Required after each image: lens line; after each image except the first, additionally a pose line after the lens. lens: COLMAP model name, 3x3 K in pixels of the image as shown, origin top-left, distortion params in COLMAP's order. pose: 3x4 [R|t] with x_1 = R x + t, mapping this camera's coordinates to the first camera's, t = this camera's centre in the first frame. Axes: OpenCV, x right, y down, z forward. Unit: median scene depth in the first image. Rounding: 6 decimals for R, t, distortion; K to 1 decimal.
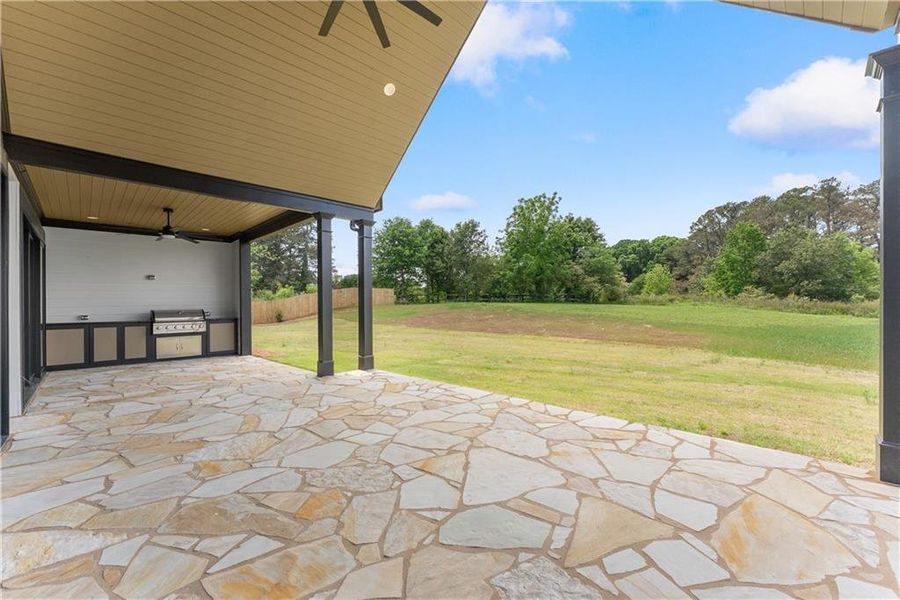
lens RADIAL K [[375.6, 0, 447.7], [0, 375.6, 302.6], [0, 0, 1]] dist [-0.001608, -0.000160]
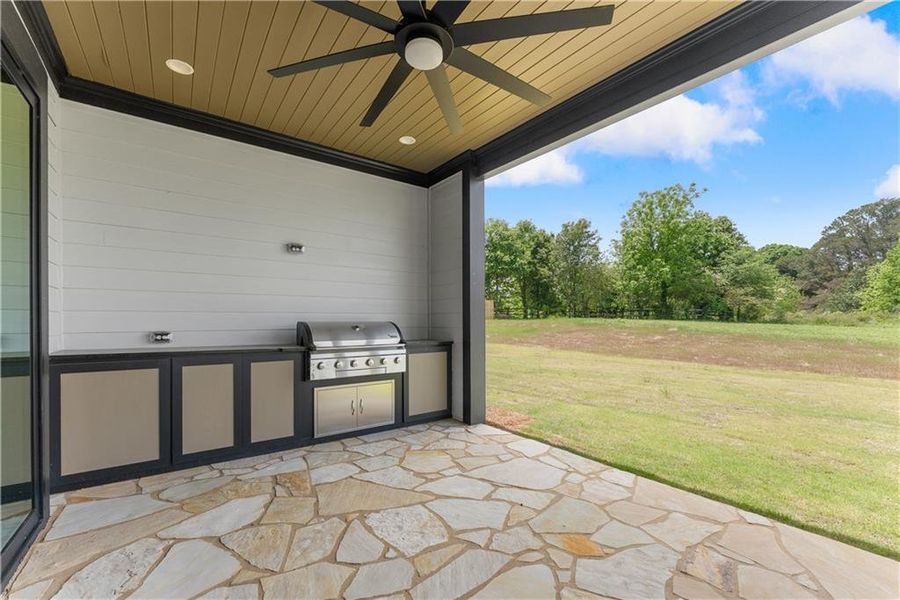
lens RADIAL K [[398.1, 0, 451.5], [0, 398.1, 321.3], [0, 0, 1]] dist [-0.001392, -0.000242]
pose [[0.987386, 0.015761, -0.157546, -0.197666], [-0.014537, 0.999855, 0.008913, 0.004891], [0.157663, -0.006510, 0.987471, 0.208301]]
